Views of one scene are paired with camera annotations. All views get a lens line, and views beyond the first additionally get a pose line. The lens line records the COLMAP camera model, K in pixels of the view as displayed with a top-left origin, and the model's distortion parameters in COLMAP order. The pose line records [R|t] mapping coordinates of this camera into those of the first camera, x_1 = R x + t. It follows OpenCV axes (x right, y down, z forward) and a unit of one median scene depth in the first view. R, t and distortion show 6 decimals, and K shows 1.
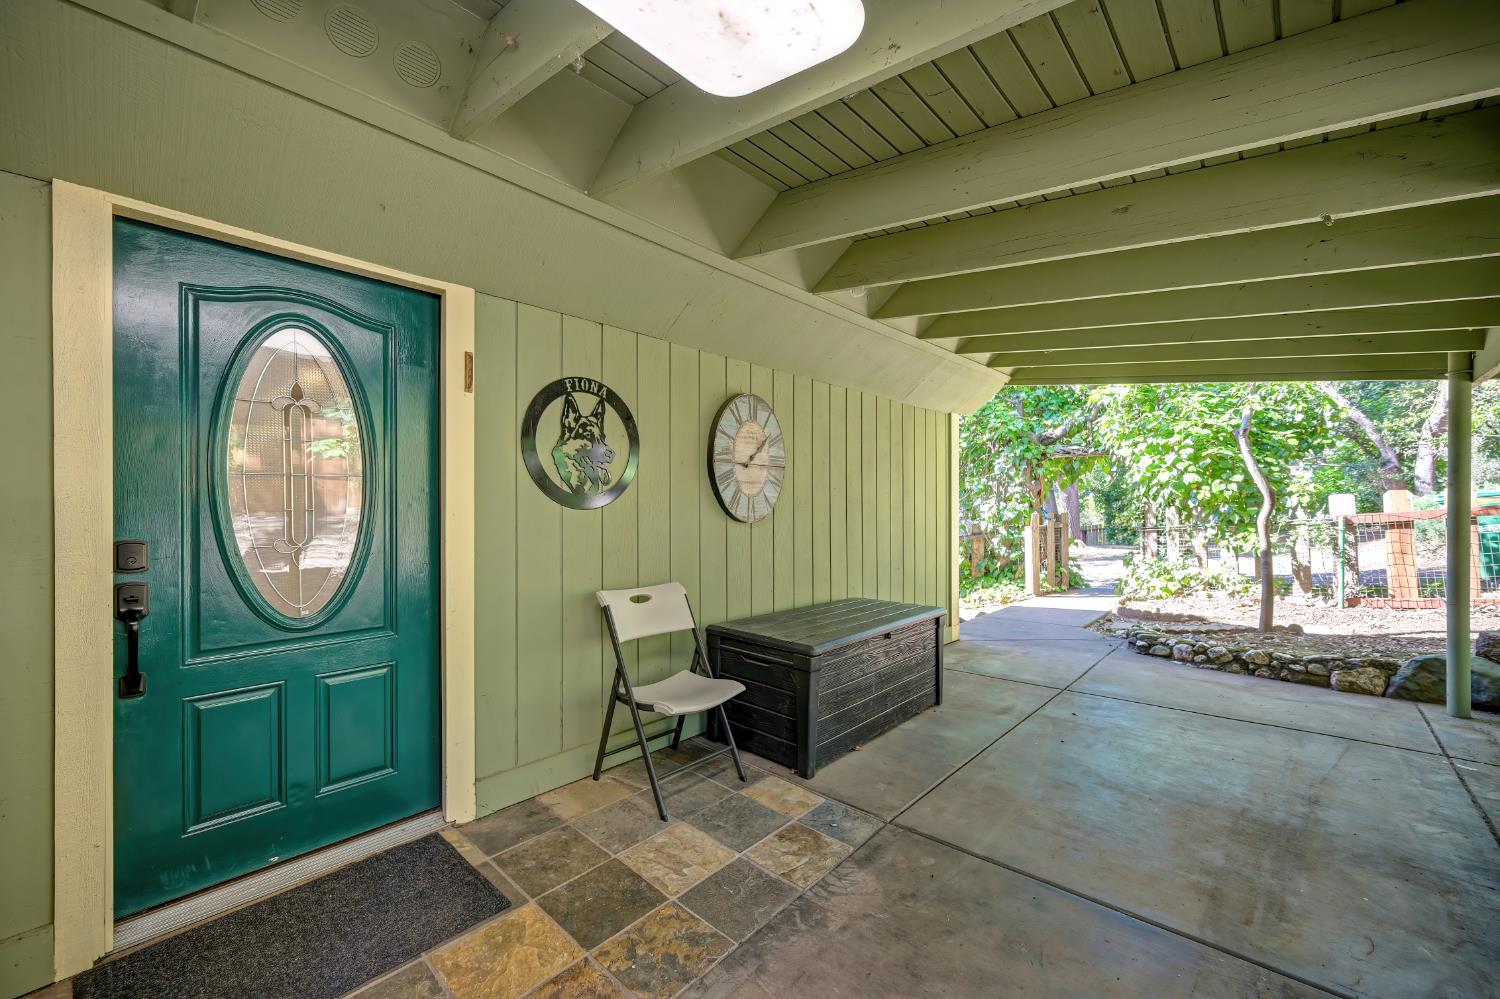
lens RADIAL K [[658.2, 0, 750.0], [0, 658.2, 499.5], [0, 0, 1]] dist [0.019596, -0.000180]
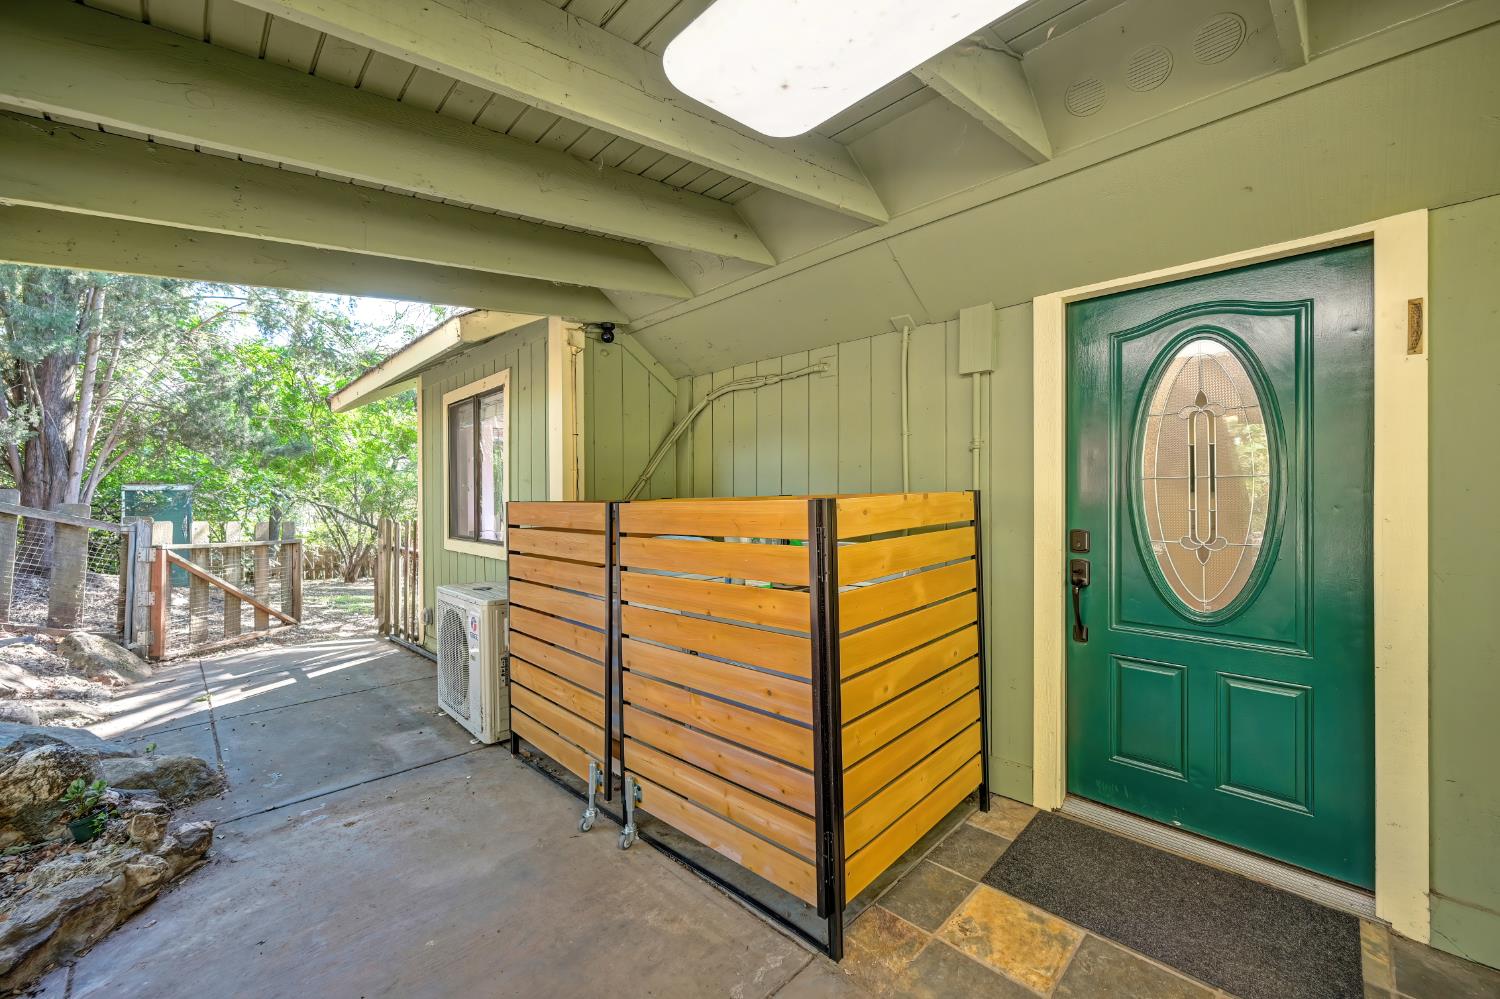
lens RADIAL K [[583.6, 0, 750.0], [0, 583.6, 499.5], [0, 0, 1]] dist [-0.002109, 0.000003]
pose [[-0.064844, -0.004322, -0.997886, 0.279293], [0.000120, 0.999991, -0.004339, 0.002880], [0.997895, -0.000401, -0.064843, 0.323474]]
